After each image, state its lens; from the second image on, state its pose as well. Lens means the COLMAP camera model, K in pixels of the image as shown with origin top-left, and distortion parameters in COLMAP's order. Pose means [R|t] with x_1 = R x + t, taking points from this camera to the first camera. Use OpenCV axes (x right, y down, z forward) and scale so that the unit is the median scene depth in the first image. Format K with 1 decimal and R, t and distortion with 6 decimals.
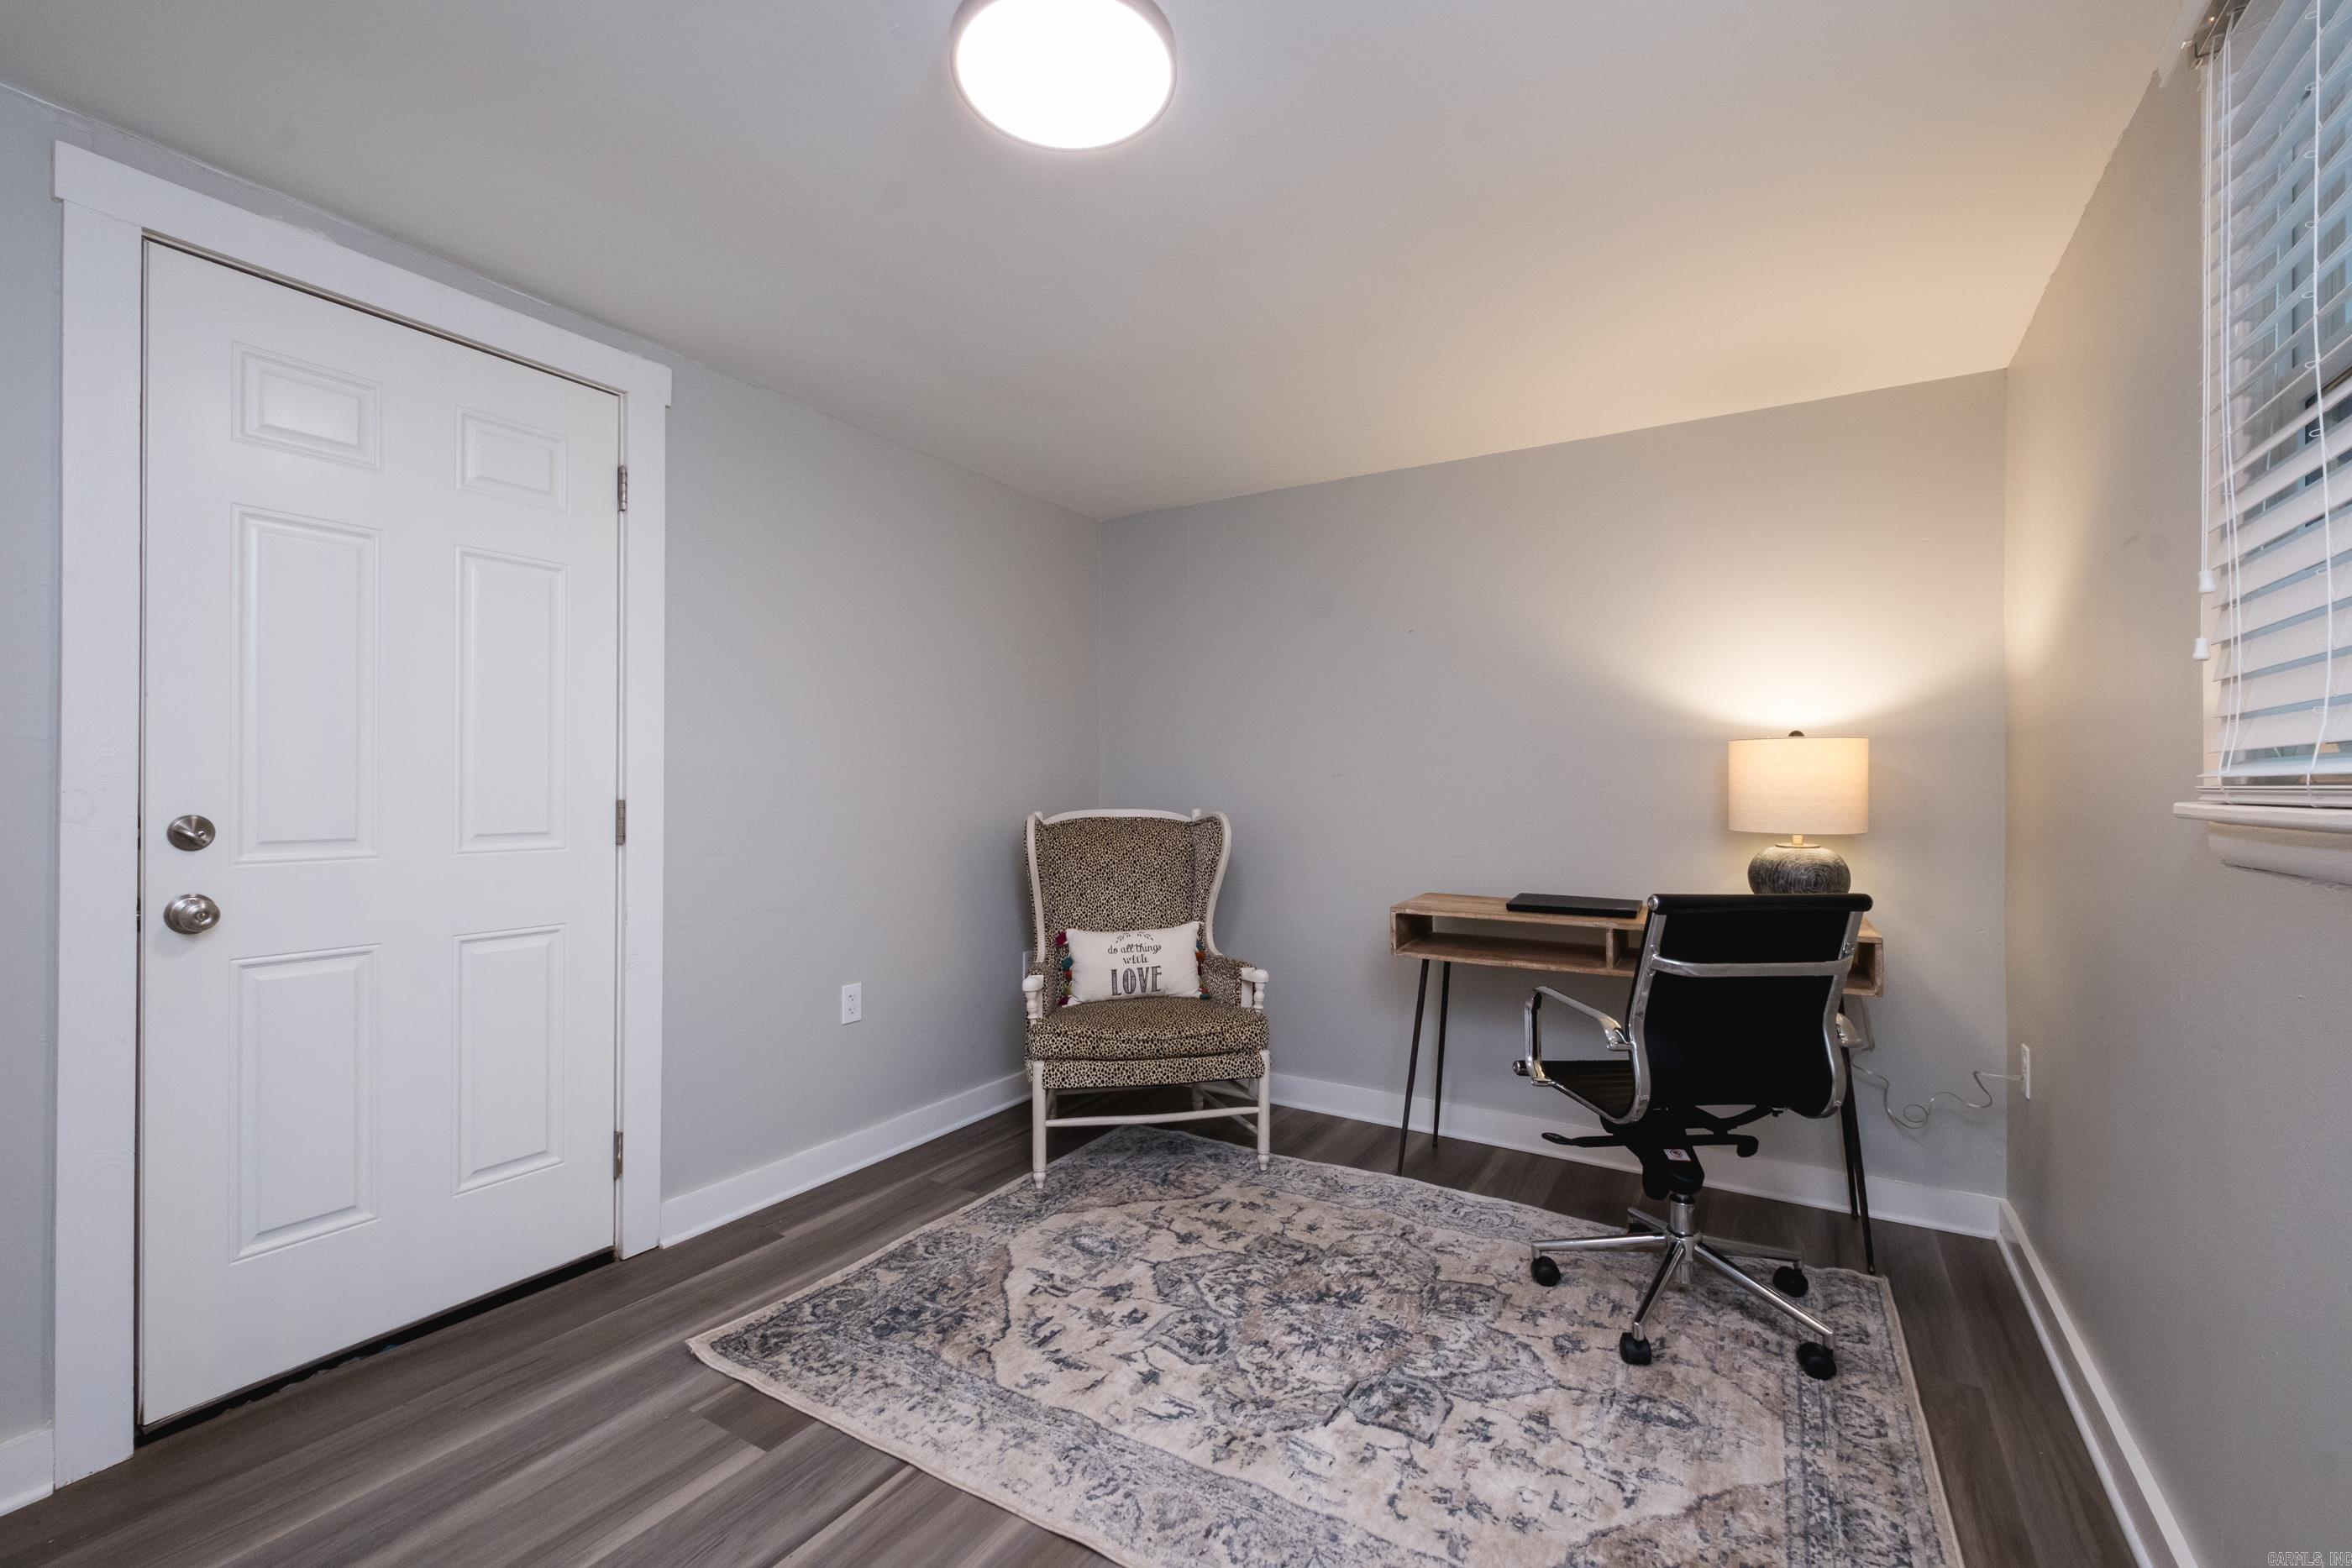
lens RADIAL K [[1020.5, 0, 1191.9], [0, 1020.5, 800.7], [0, 0, 1]] dist [0.000314, -0.000694]
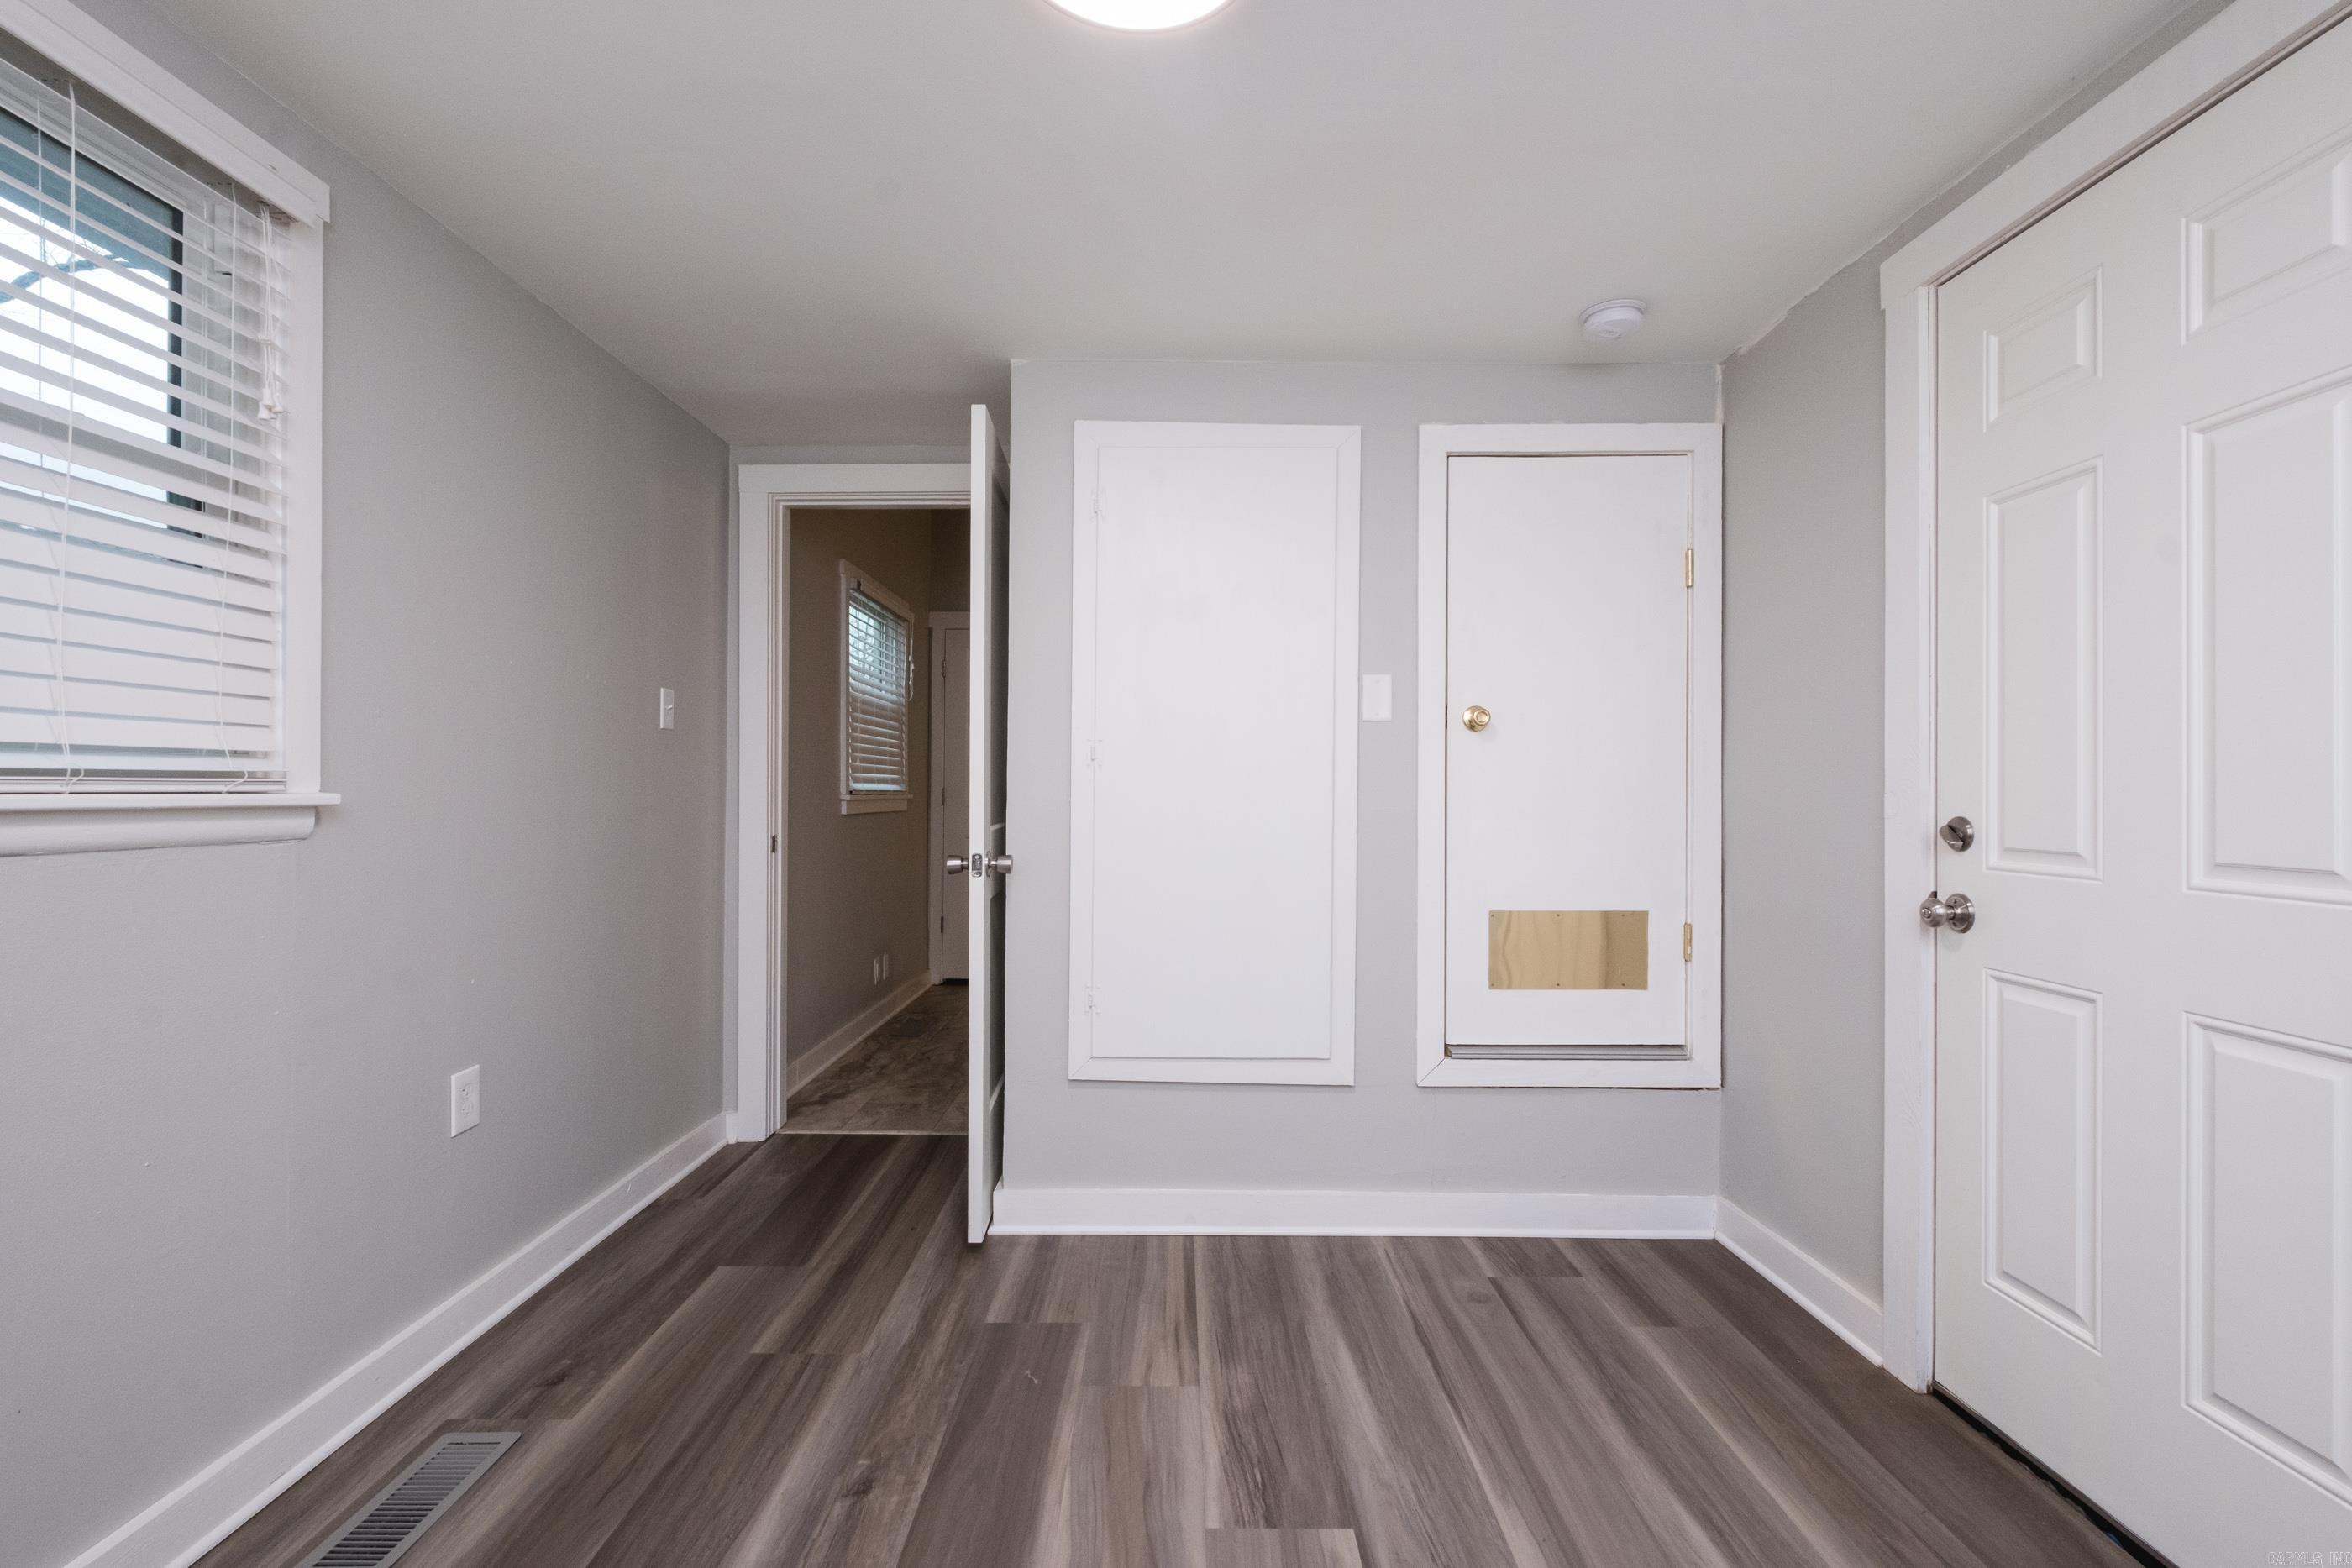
lens RADIAL K [[1020.5, 0, 1191.9], [0, 1020.5, 800.7], [0, 0, 1]] dist [0.000314, -0.000694]
pose [[-0.854330, -0.005733, -0.519700, 0.221267], [-0.011154, 0.999911, 0.007305, -0.001066], [0.519612, 0.012038, -0.854318, 1.549037]]
